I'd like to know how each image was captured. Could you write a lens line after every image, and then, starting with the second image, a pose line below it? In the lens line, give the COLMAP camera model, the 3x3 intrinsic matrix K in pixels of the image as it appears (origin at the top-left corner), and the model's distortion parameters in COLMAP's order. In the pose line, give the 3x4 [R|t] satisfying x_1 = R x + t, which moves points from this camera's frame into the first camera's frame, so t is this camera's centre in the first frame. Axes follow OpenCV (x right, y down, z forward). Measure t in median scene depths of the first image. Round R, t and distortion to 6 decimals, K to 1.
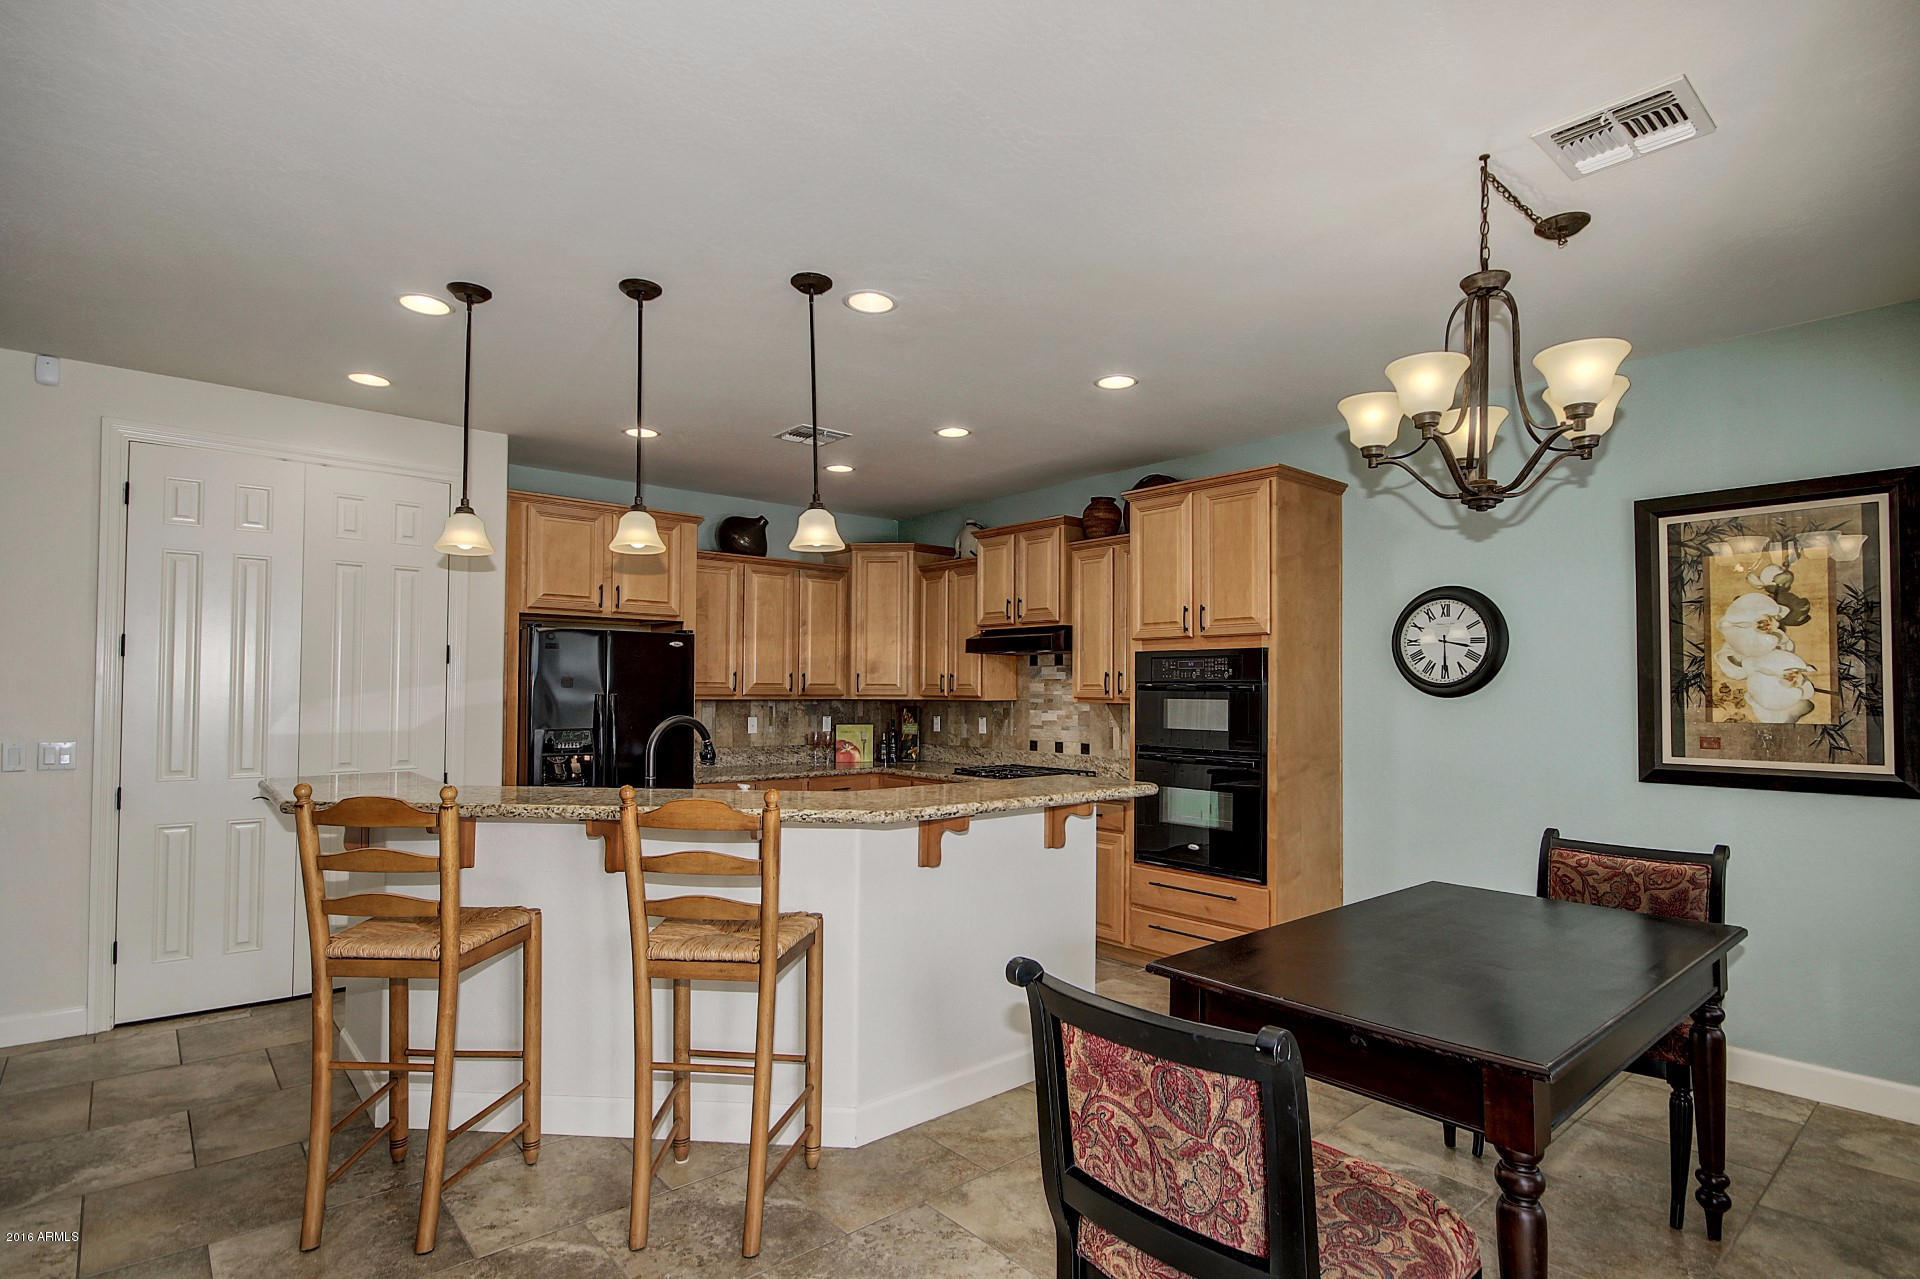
lens RADIAL K [[952.4, 0, 957.1], [0, 952.4, 664.5], [0, 0, 1]] dist [0.005708, -0.006066]
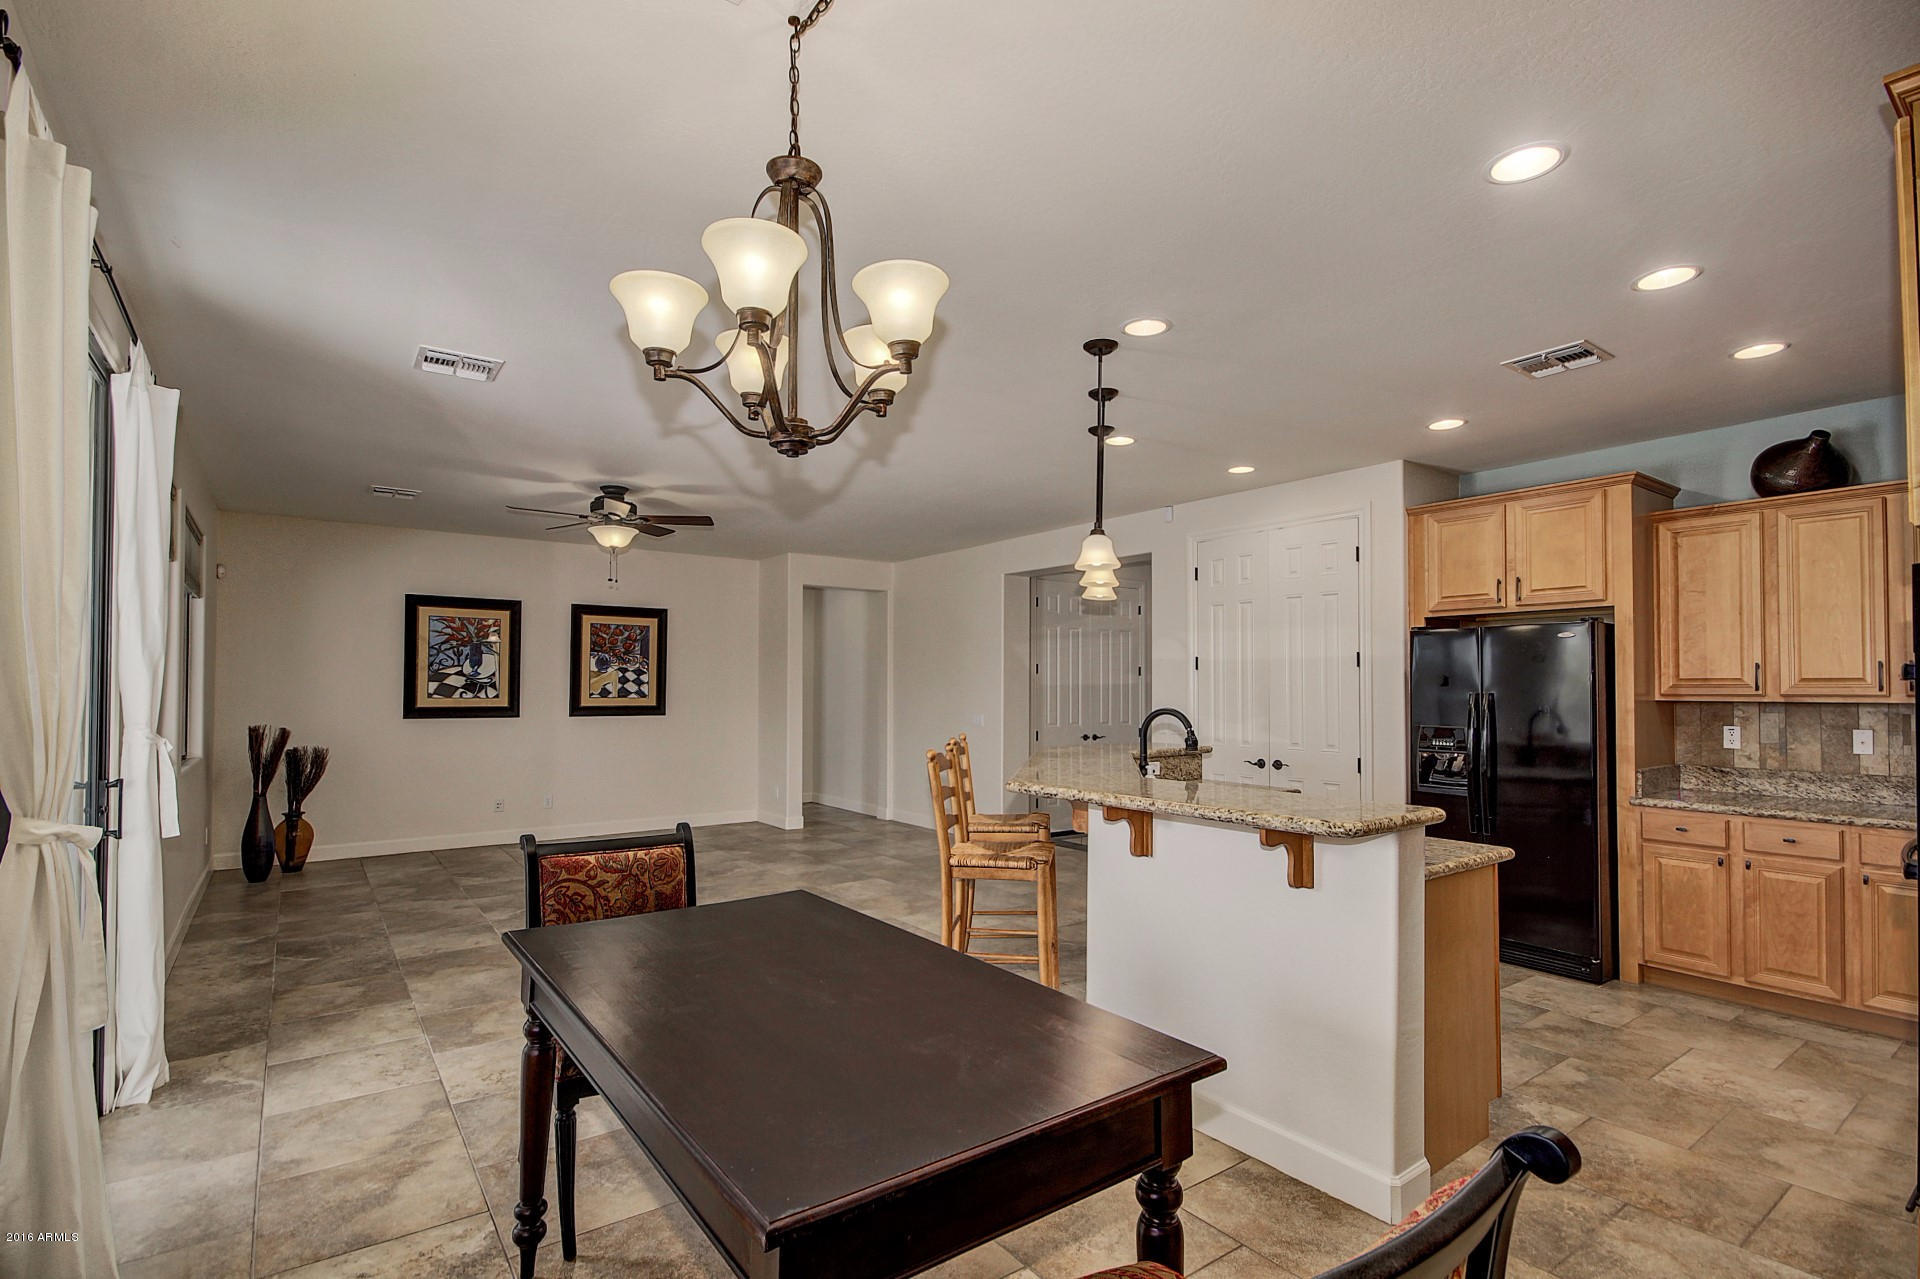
lens RADIAL K [[906.8, 0, 967.1], [0, 906.8, 669.9], [0, 0, 1]] dist [0.002999, -0.008162]
pose [[-0.072260, -0.029457, -0.996951, 0.614876], [0.024734, 0.999203, -0.031316, 0.023744], [0.997079, -0.026921, -0.071474, 0.566512]]
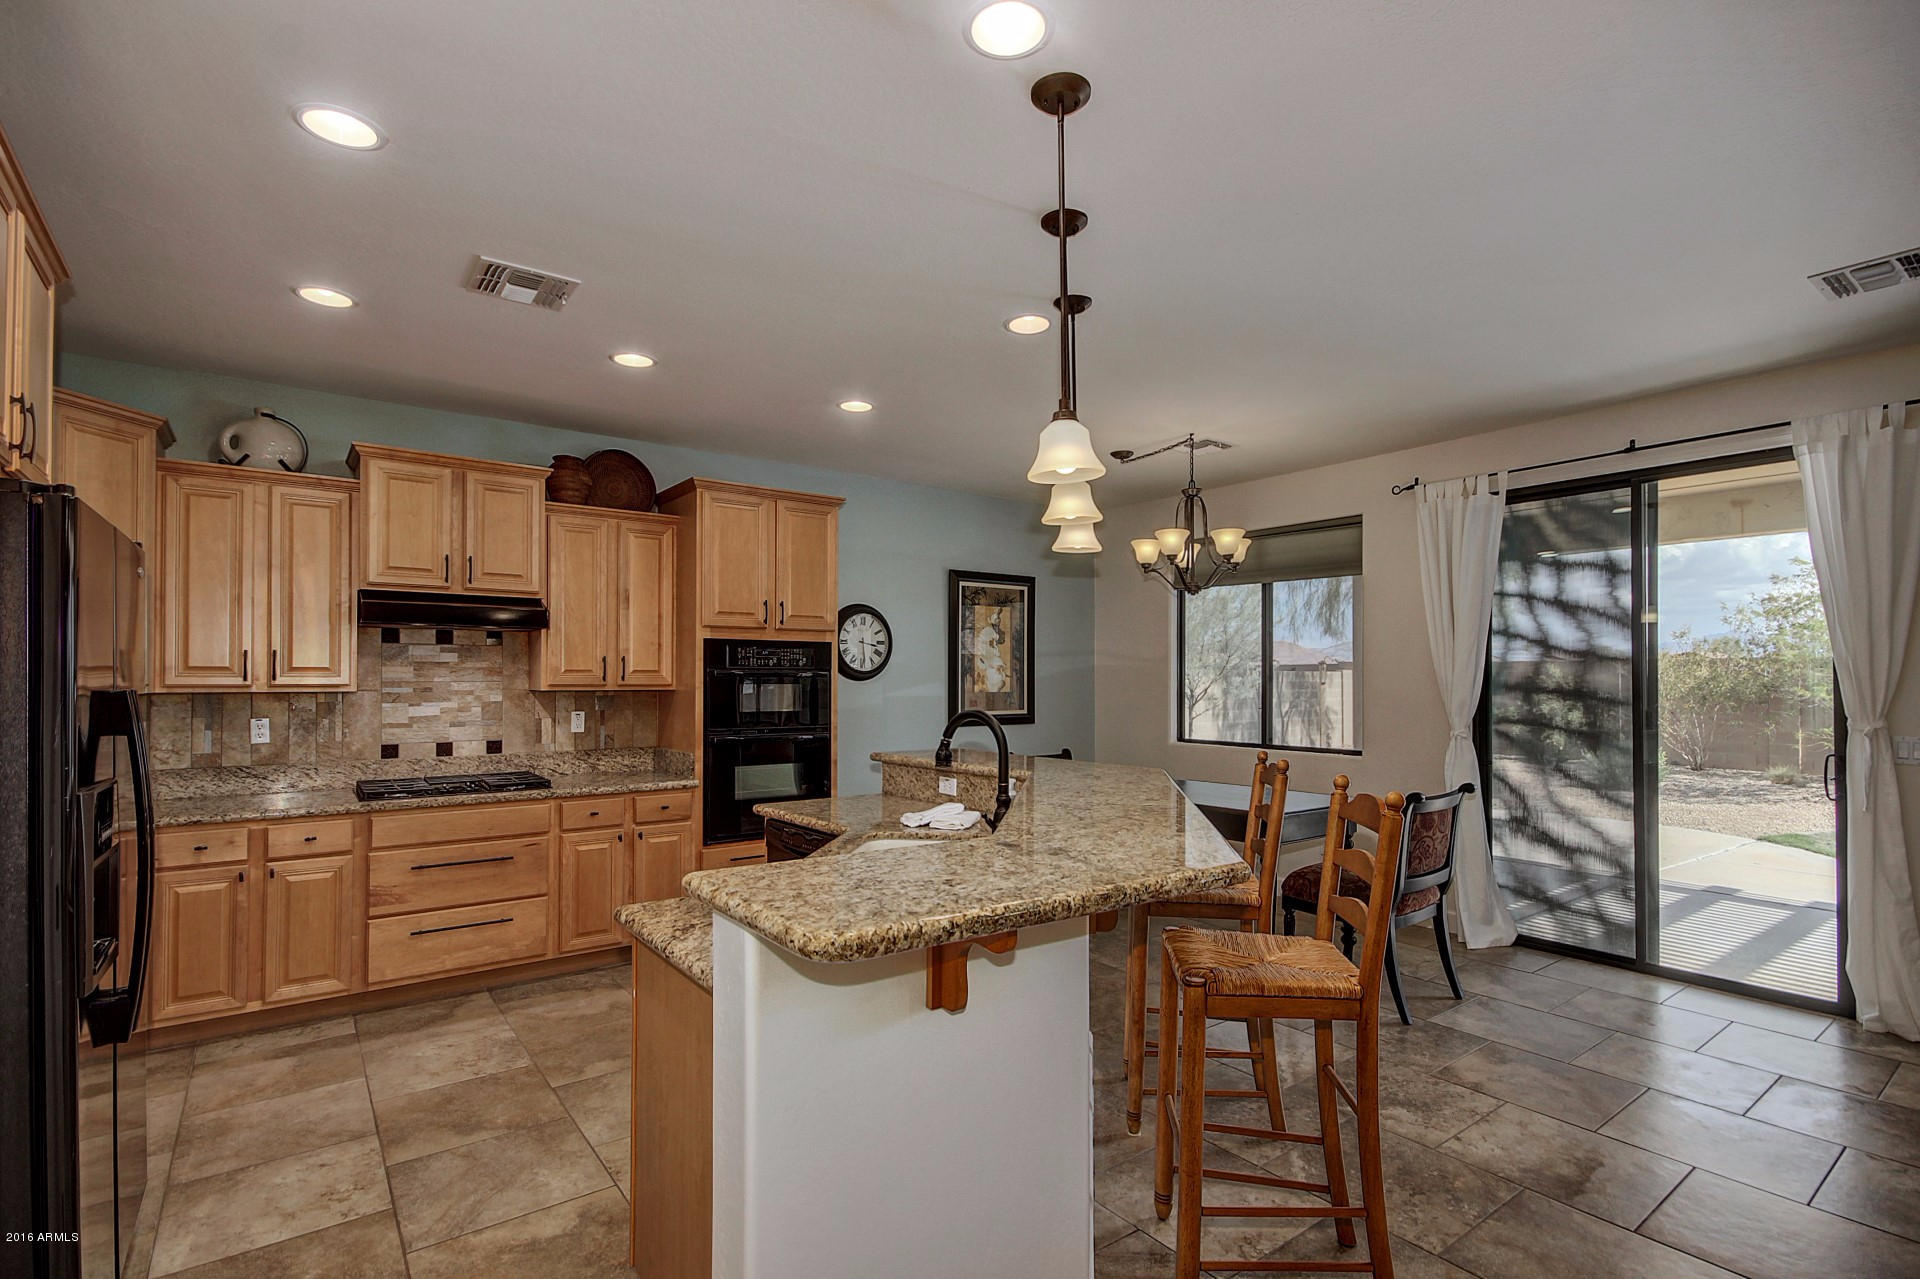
lens RADIAL K [[906.8, 0, 956.0], [0, 906.8, 663.7], [0, 0, 1]] dist [0.002999, -0.008162]
pose [[0.068931, 0.009542, 0.997576, -0.744572], [-0.028815, 0.999556, -0.007570, 0.013038], [-0.997205, -0.028223, 0.069175, 0.656118]]
